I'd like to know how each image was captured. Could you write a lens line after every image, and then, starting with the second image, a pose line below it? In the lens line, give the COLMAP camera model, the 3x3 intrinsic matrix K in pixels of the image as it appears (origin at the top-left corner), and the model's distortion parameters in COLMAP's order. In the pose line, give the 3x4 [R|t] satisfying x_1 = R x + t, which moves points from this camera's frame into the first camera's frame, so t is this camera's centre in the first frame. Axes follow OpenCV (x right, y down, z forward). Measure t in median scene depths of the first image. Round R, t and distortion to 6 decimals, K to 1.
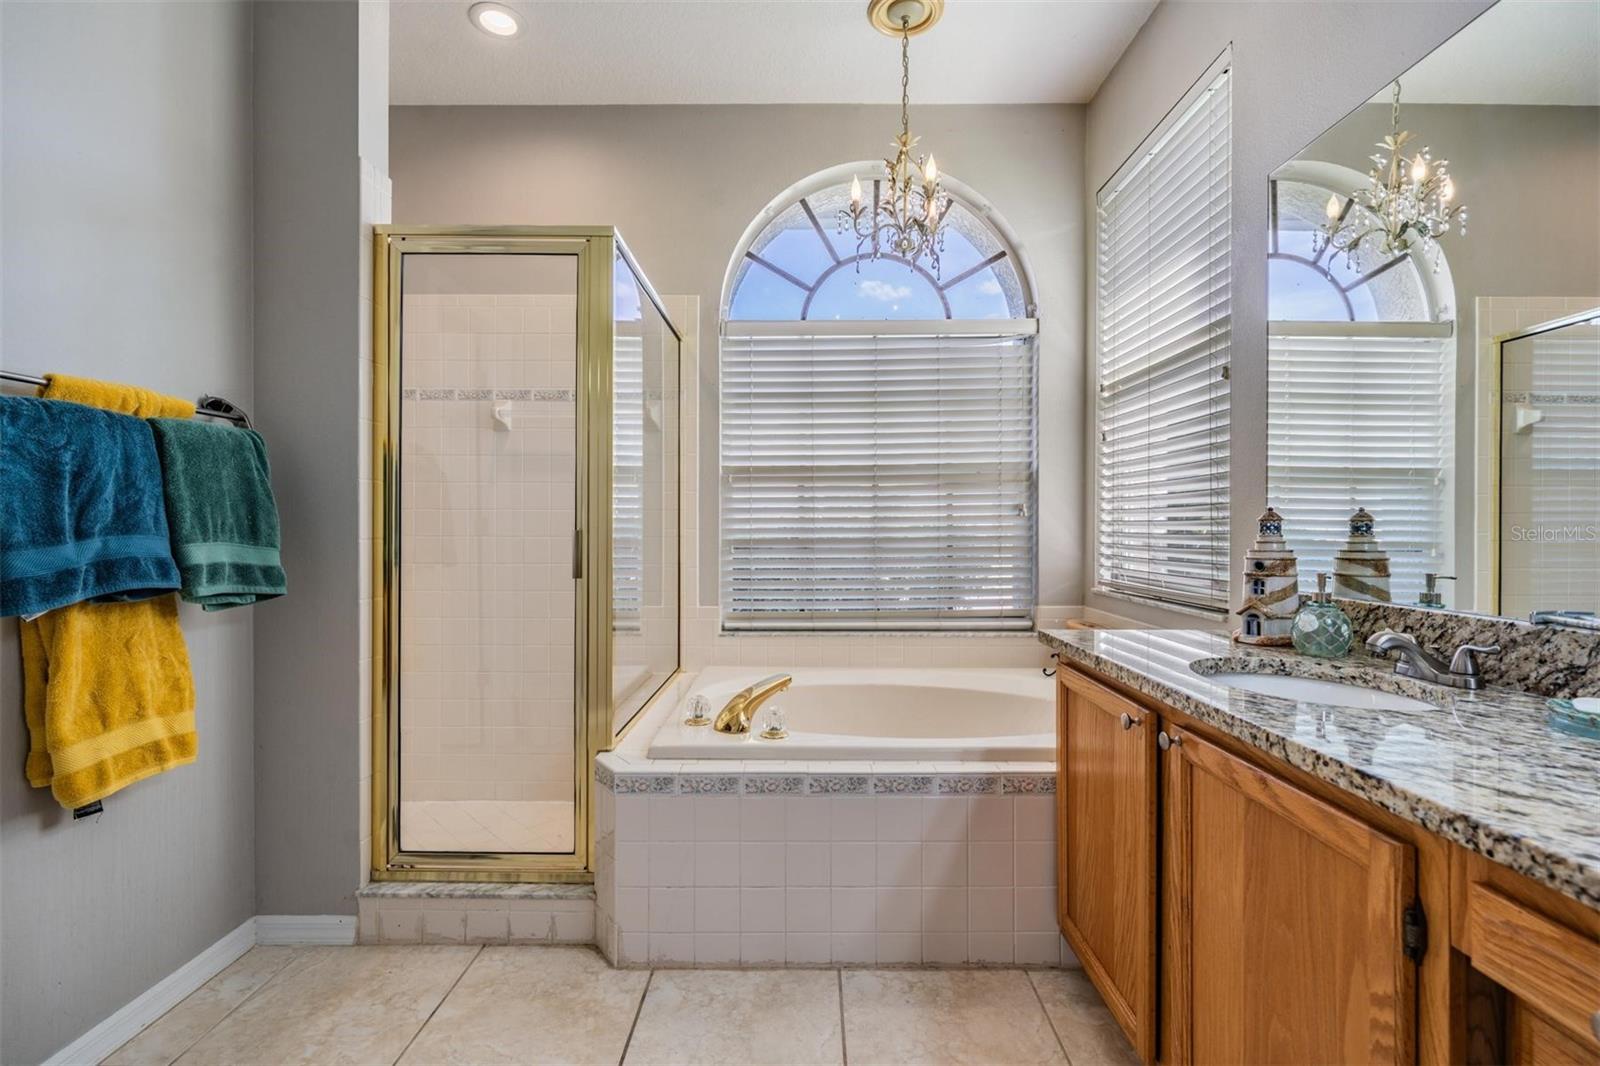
lens RADIAL K [[739.2, 0, 798.1], [0, 739.2, 528.6], [0, 0, 1]] dist [0.001510, -0.000138]
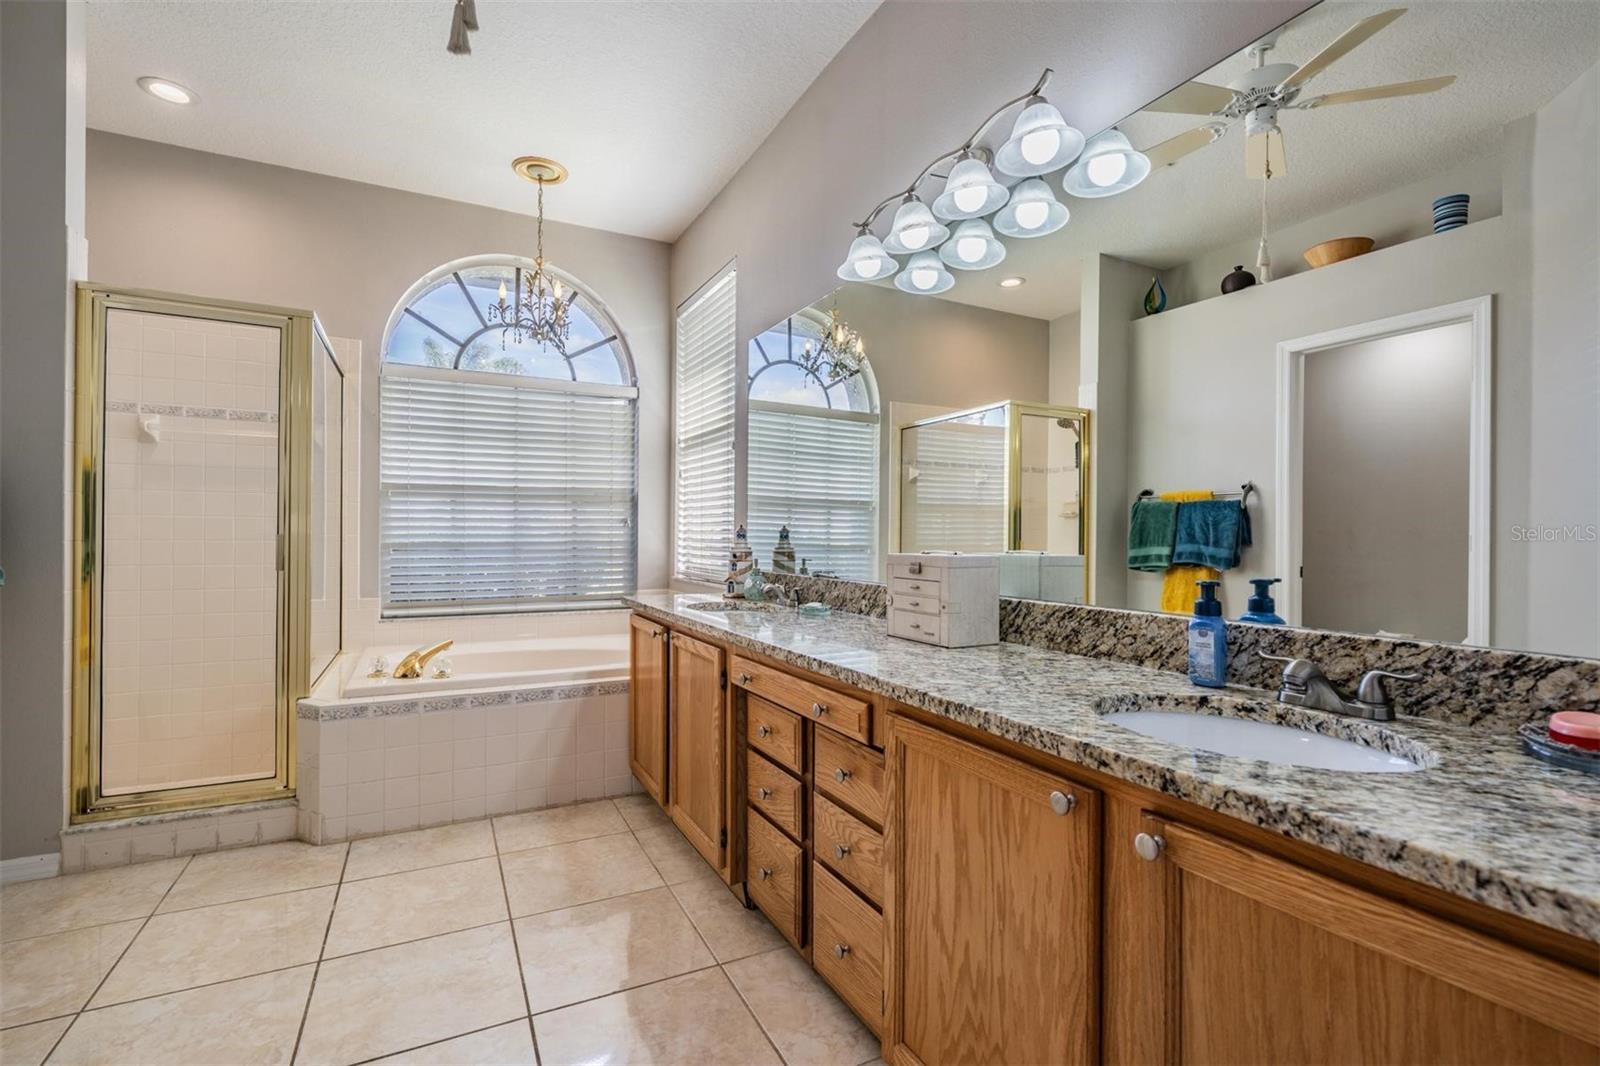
lens RADIAL K [[725.2, 0, 793.1], [0, 725.2, 536.7], [0, 0, 1]] dist [0.001566, -0.000003]
pose [[0.889725, 0.004803, 0.456472, -0.047328], [-0.005840, 0.999983, 0.000862, -0.000760], [-0.456460, -0.003432, 0.889737, -0.388510]]
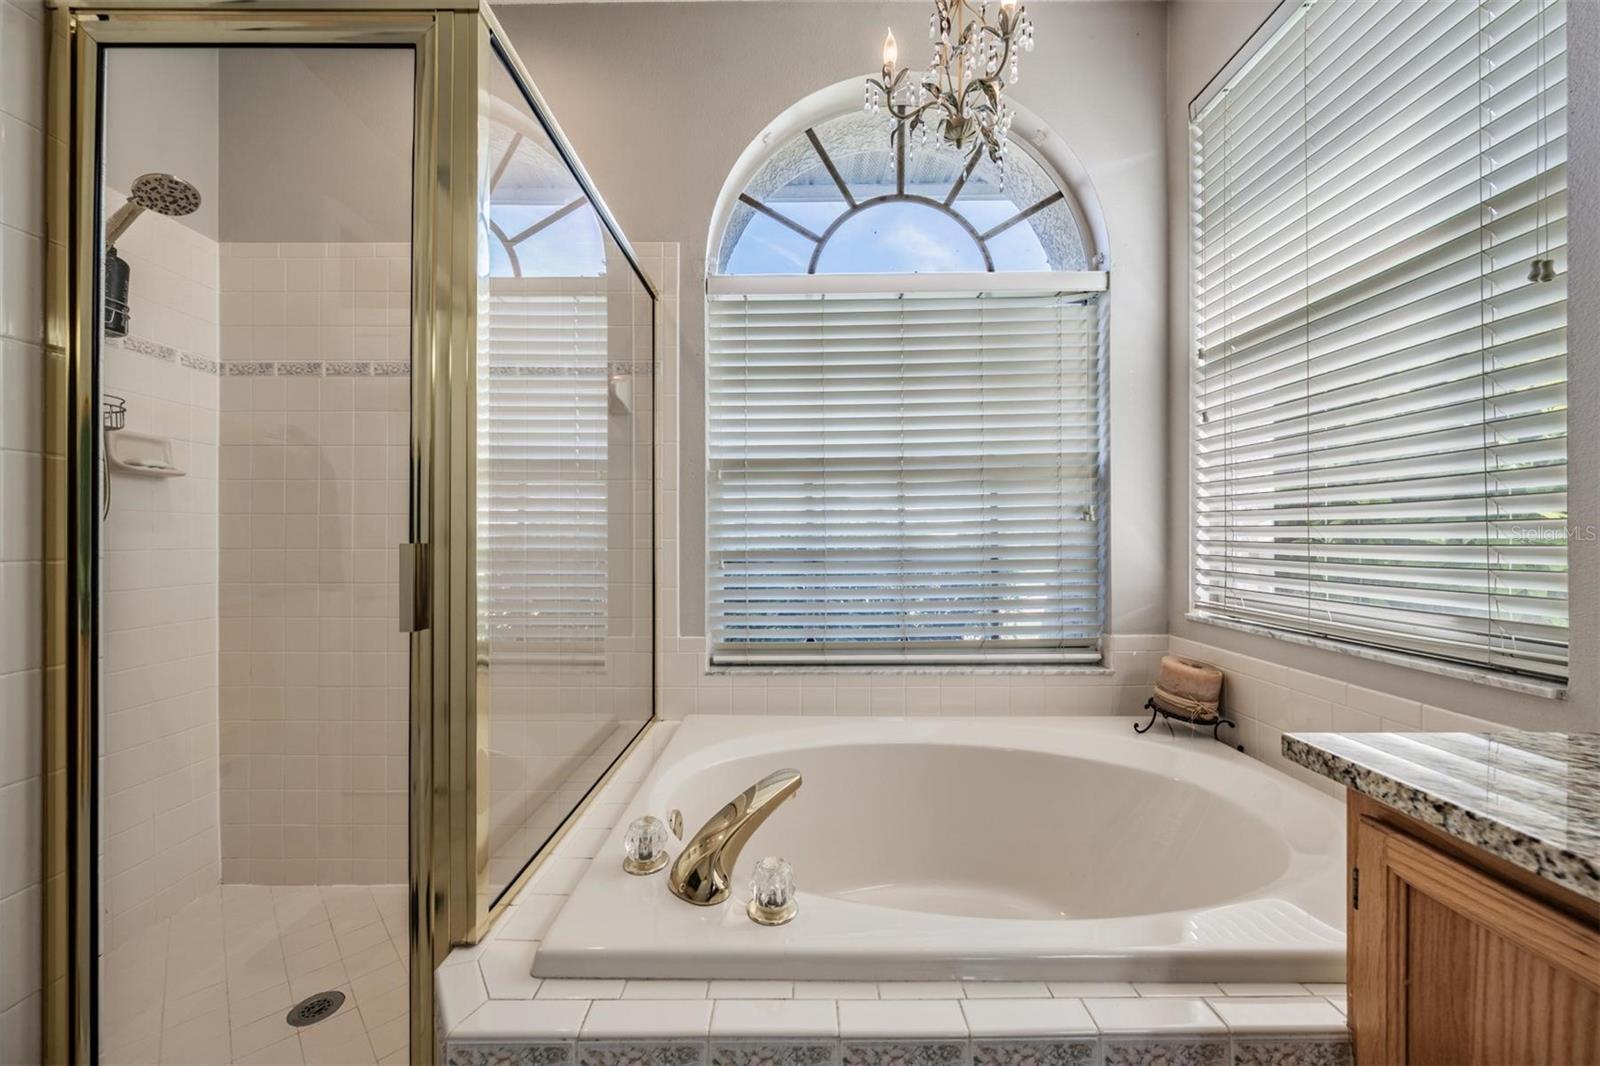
lens RADIAL K [[617.3, 0, 800.0], [0, 617.3, 533.0], [0, 0, 1]] dist [-0.000514, -0.000031]
pose [[0.999994, -0.003108, 0.001744, -0.007138], [0.003118, 0.999978, -0.005808, -0.000821], [-0.001726, 0.005813, 0.999982, 0.353017]]
